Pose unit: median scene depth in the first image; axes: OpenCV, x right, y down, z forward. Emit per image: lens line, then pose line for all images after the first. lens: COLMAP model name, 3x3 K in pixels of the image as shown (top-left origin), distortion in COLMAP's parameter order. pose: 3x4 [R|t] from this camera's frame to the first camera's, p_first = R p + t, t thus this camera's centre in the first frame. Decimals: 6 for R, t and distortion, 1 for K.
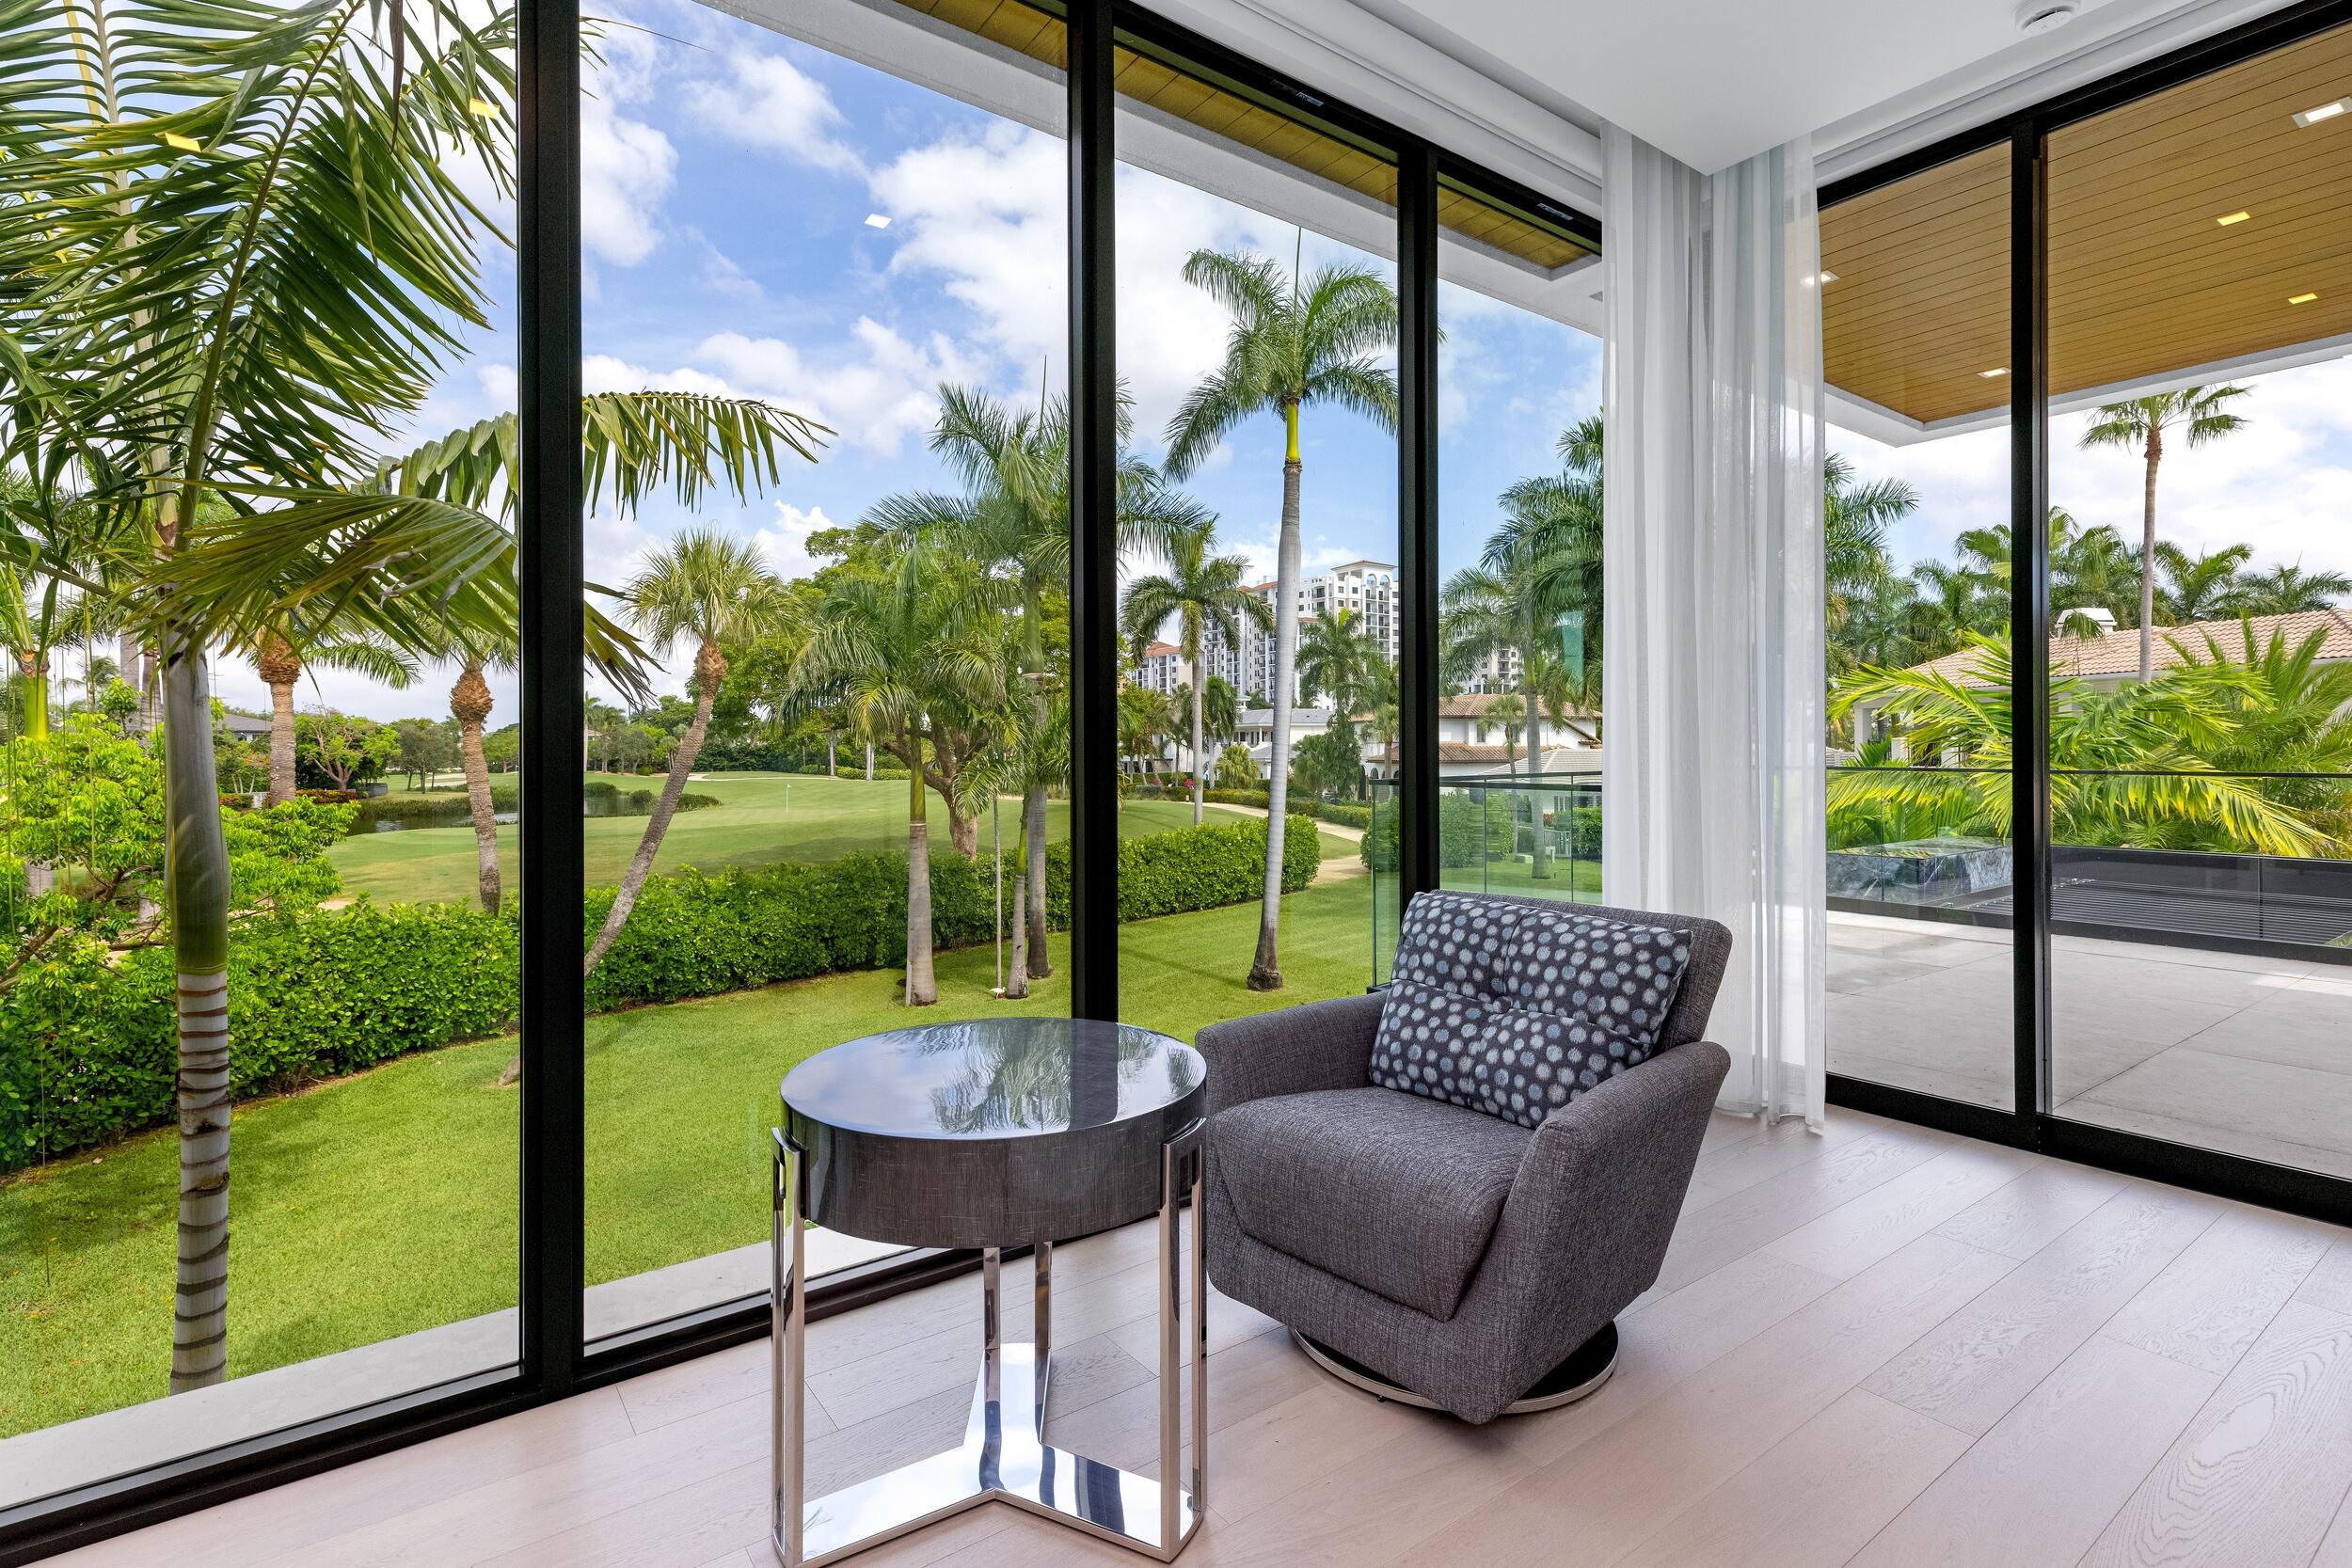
lens RADIAL K [[1123.9, 0, 1170.2], [0, 1123.9, 744.6], [0, 0, 1]] dist [0.001237, -0.000175]
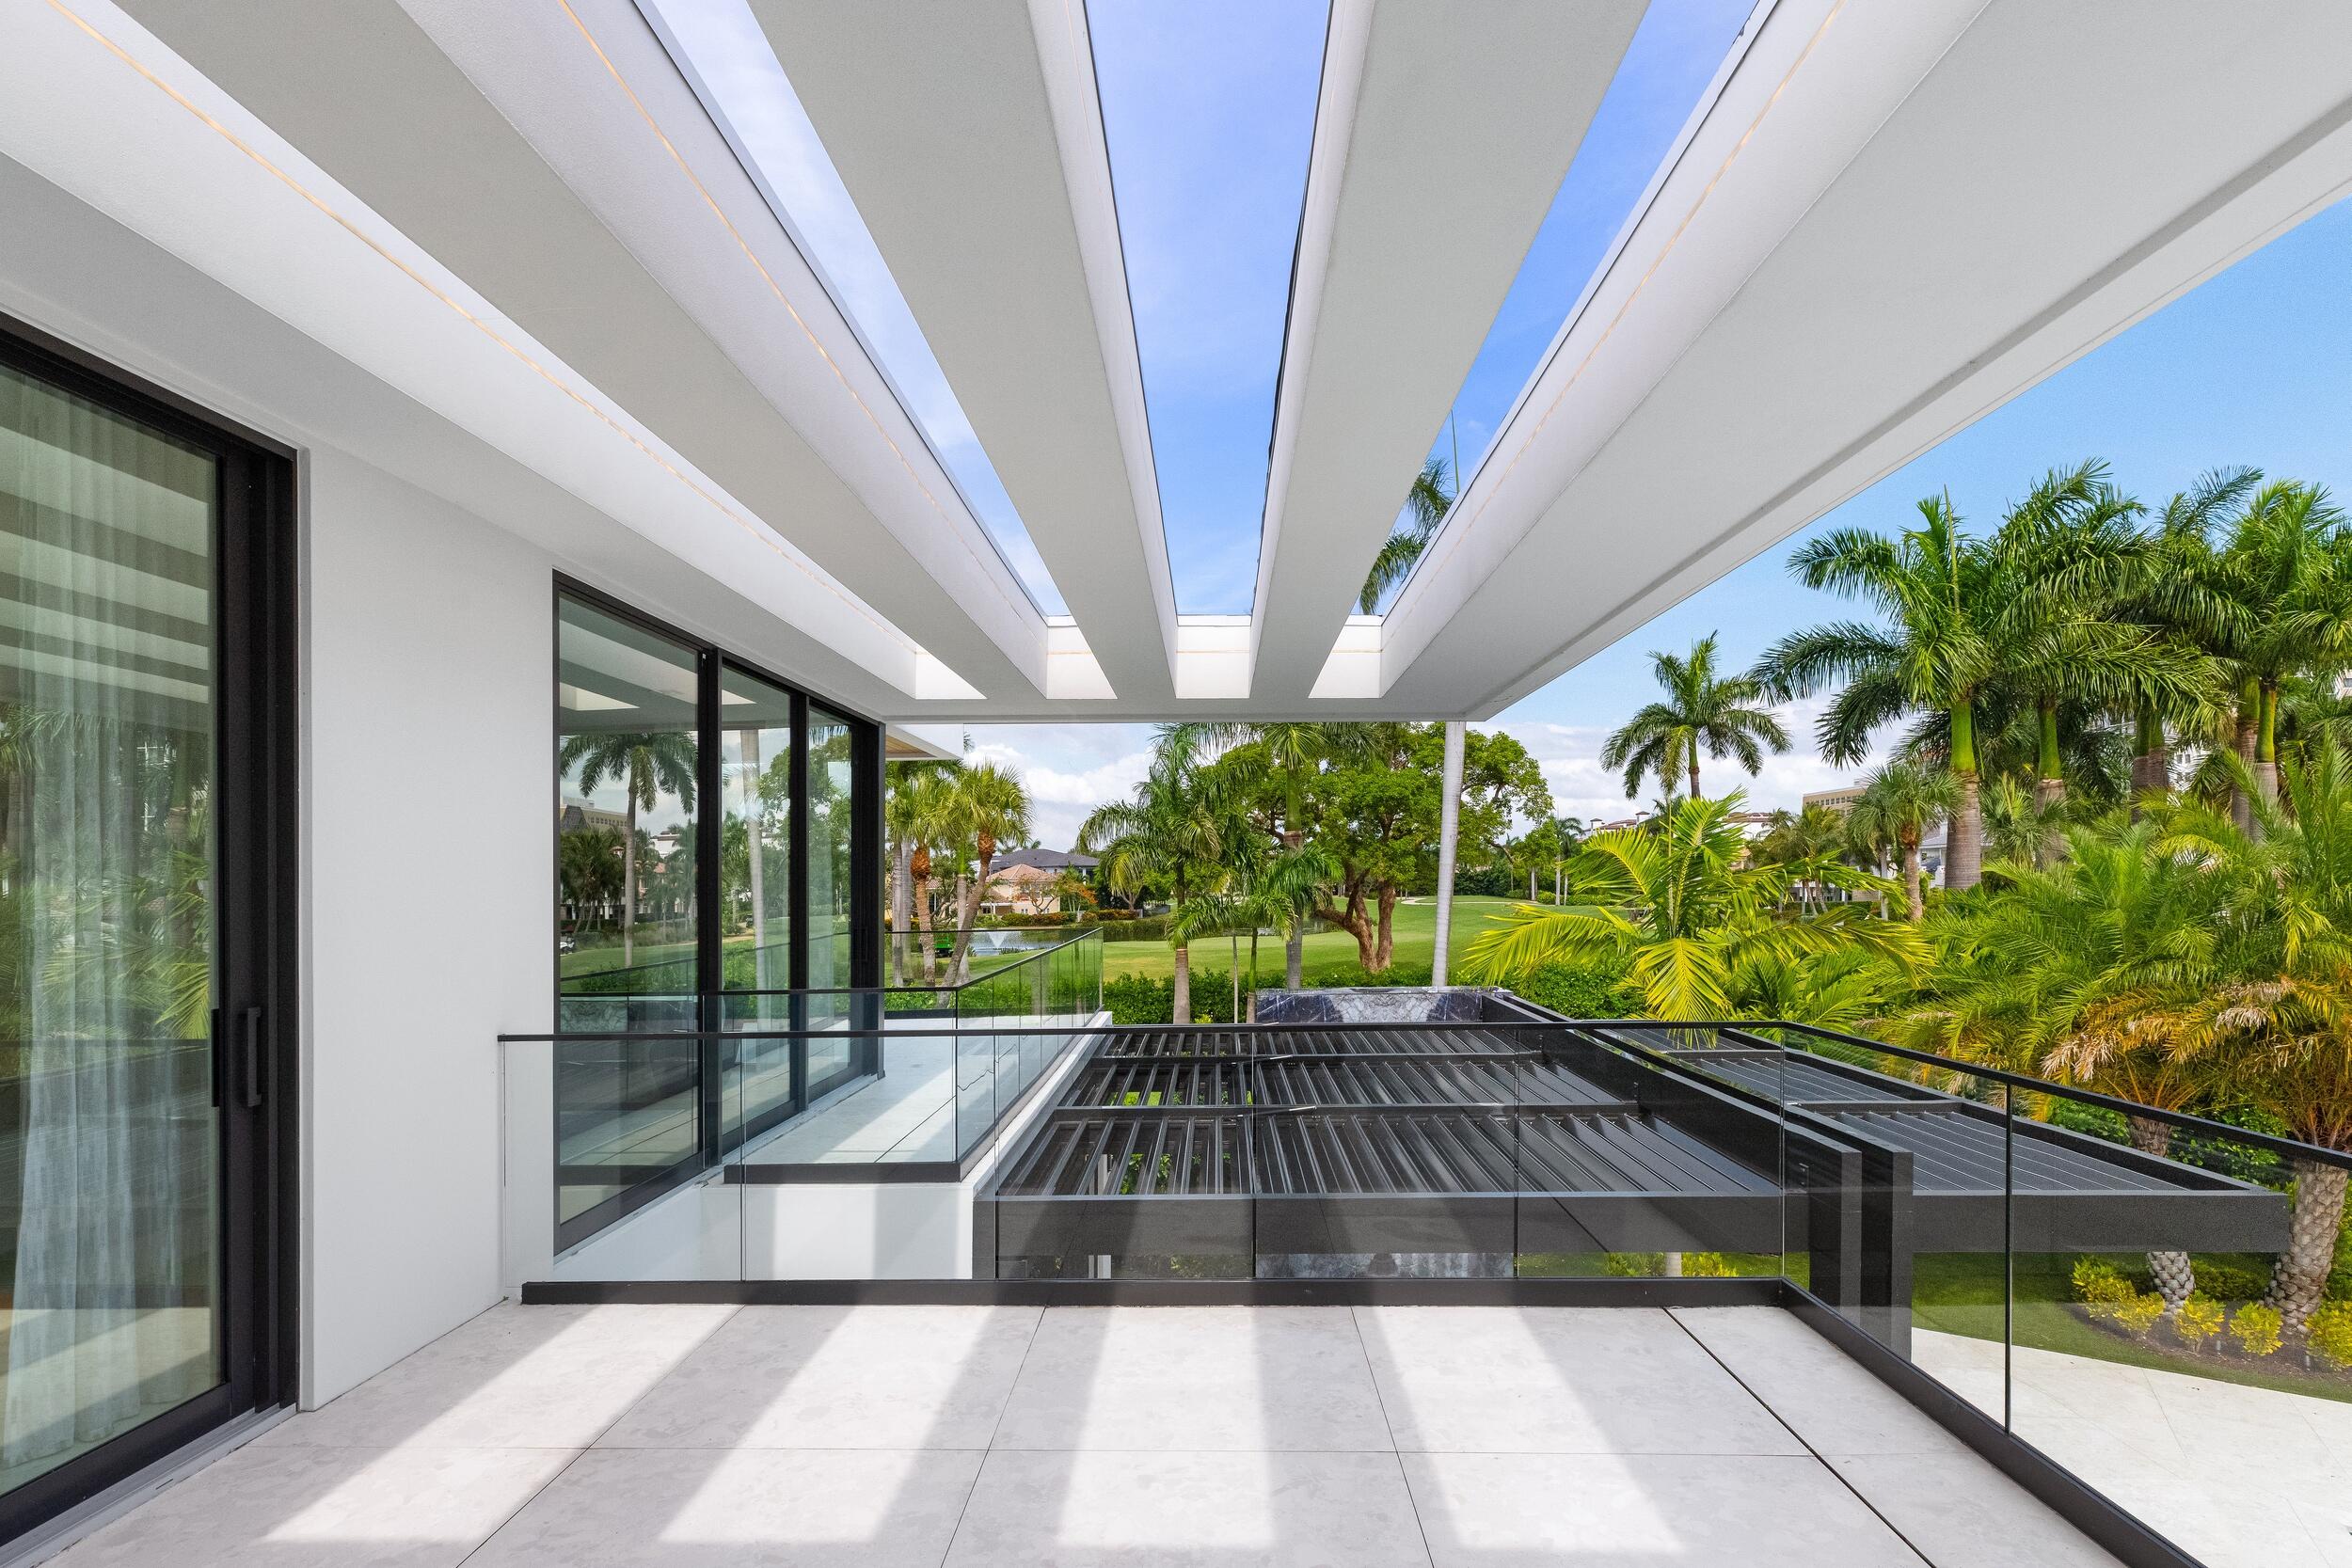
lens RADIAL K [[1123.9, 0, 1174.1], [0, 1123.9, 899.3], [0, 0, 1]] dist [0.001237, -0.000175]
pose [[0.792157, 0.005814, -0.610290, 0.552806], [0.011577, 0.999632, 0.024550, -0.020404], [0.610208, -0.026513, 0.791798, -0.066608]]
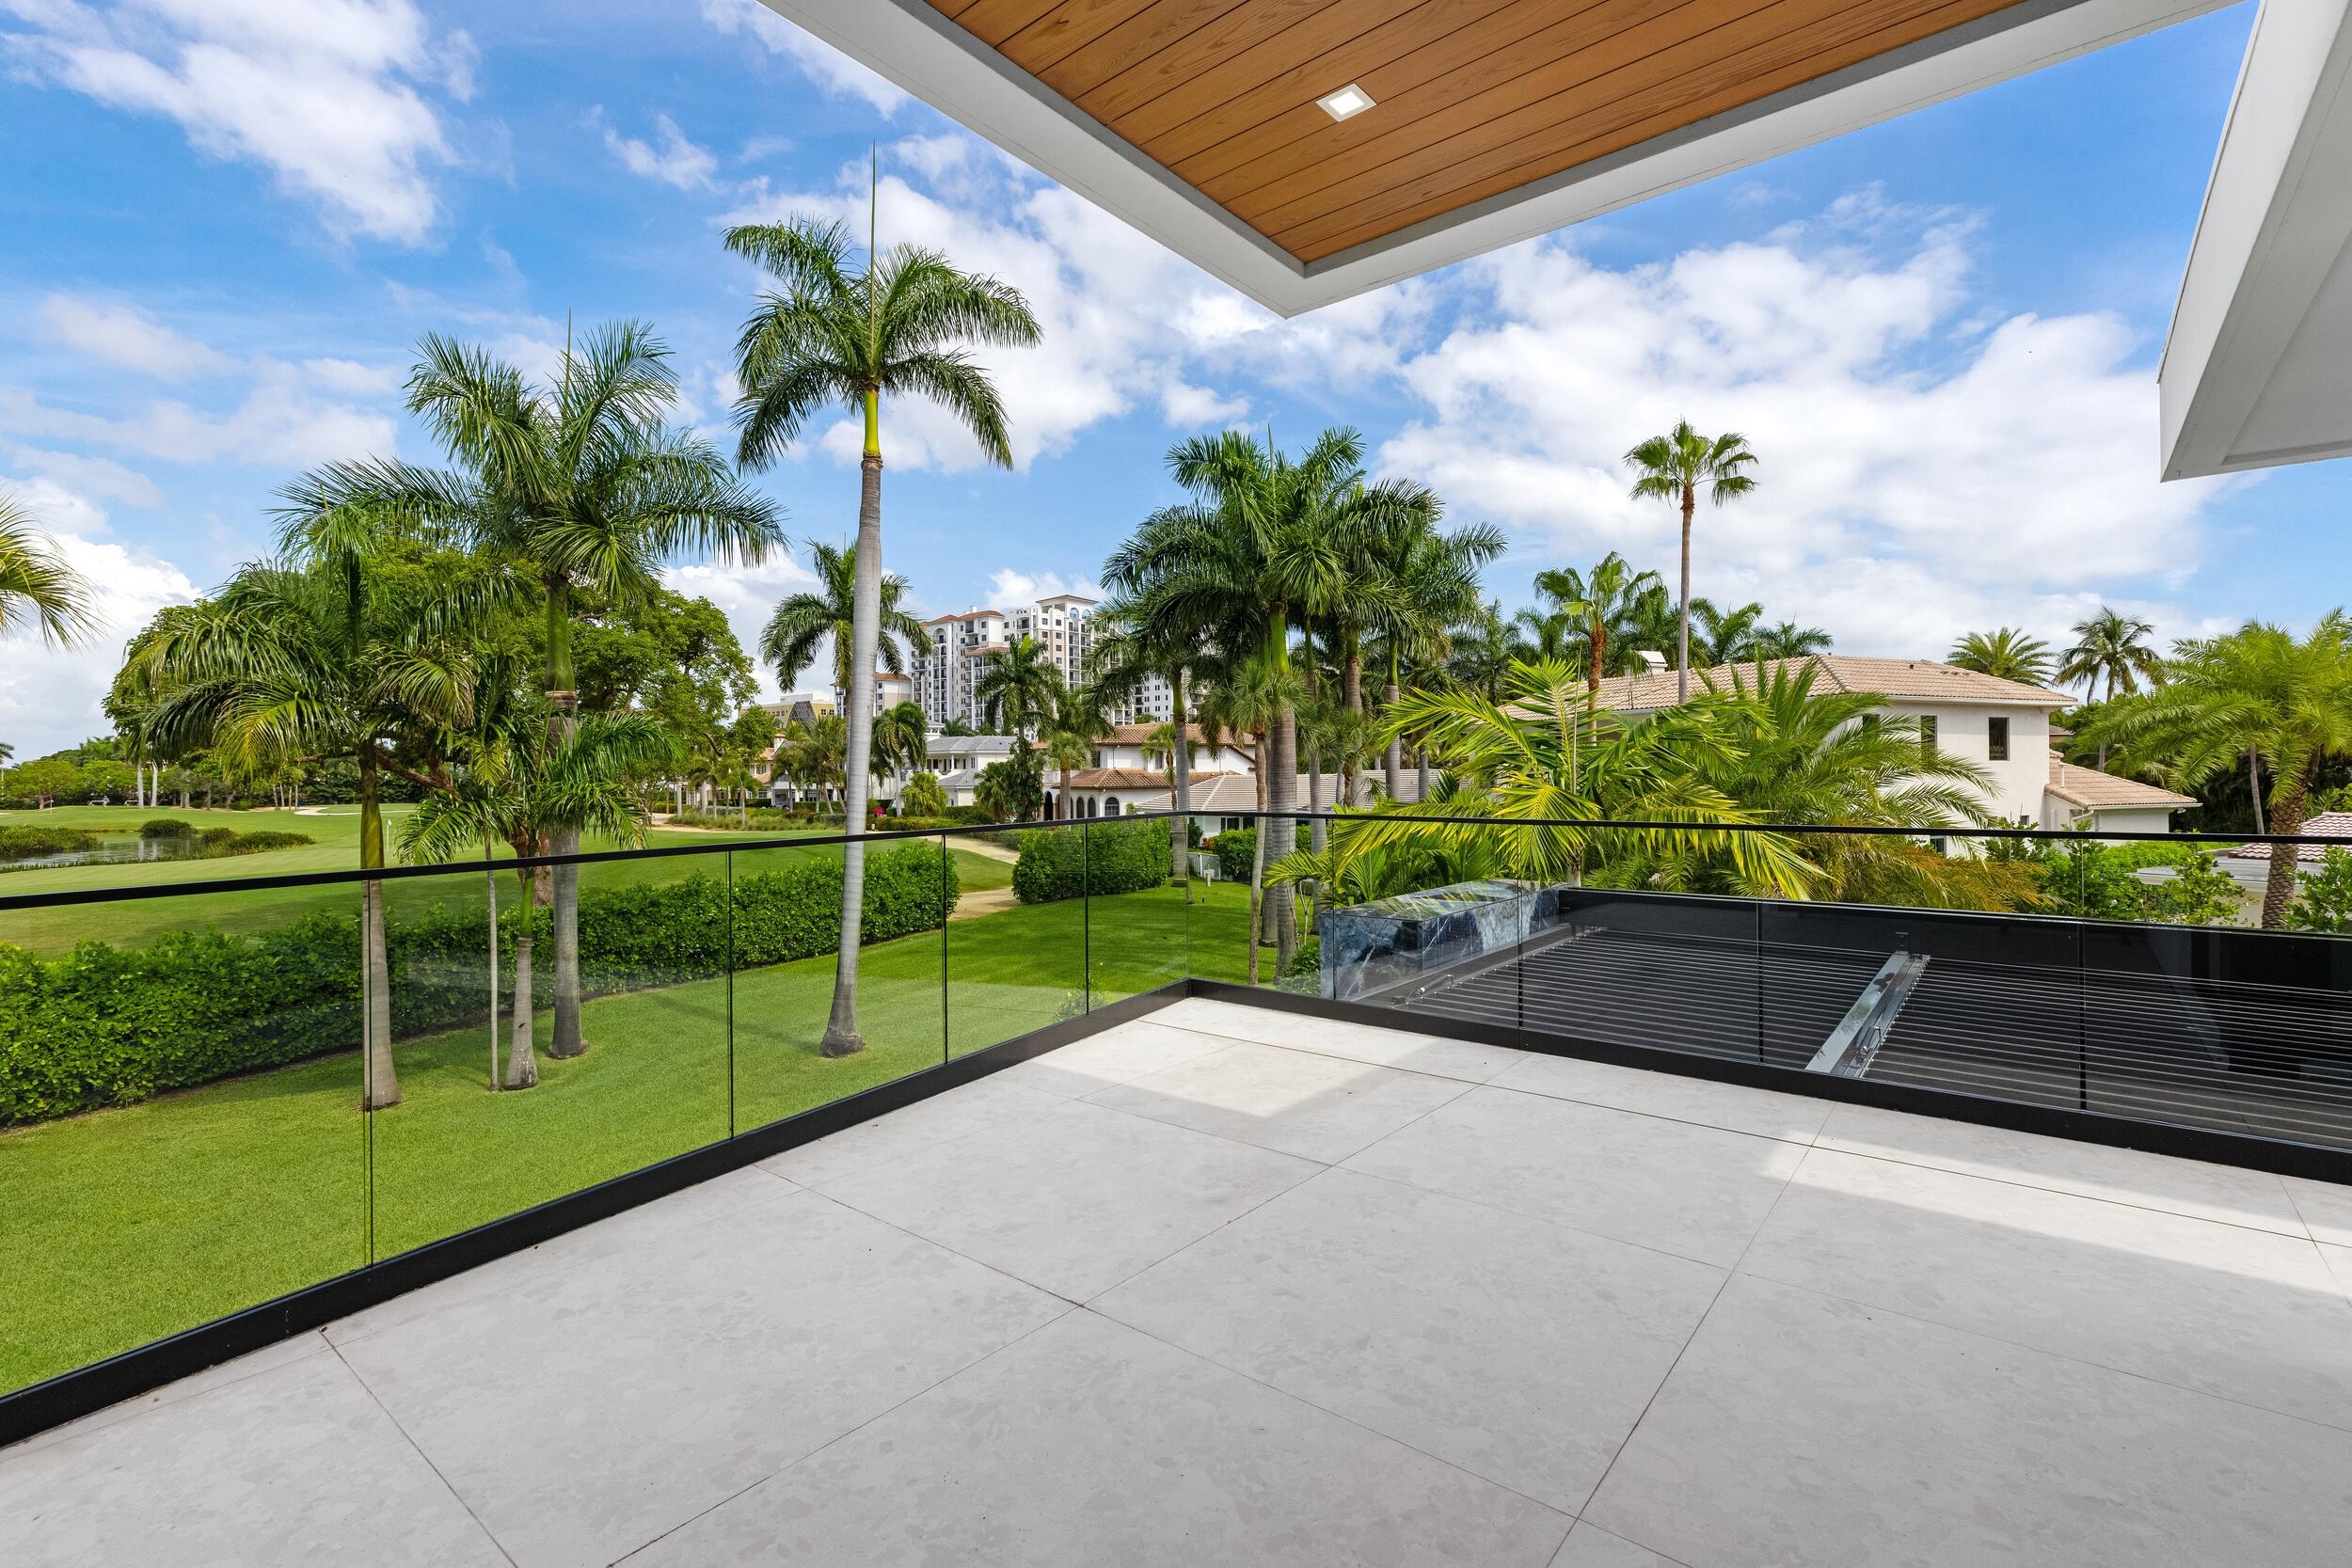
lens RADIAL K [[1077.7, 0, 1177.2], [0, 1077.7, 766.1], [0, 0, 1]] dist [0.004923, -0.000180]
pose [[0.964529, -0.002909, 0.263962, 0.111624], [0.004122, 0.999983, -0.004041, -0.002477], [-0.263946, 0.004986, 0.964525, 0.113233]]
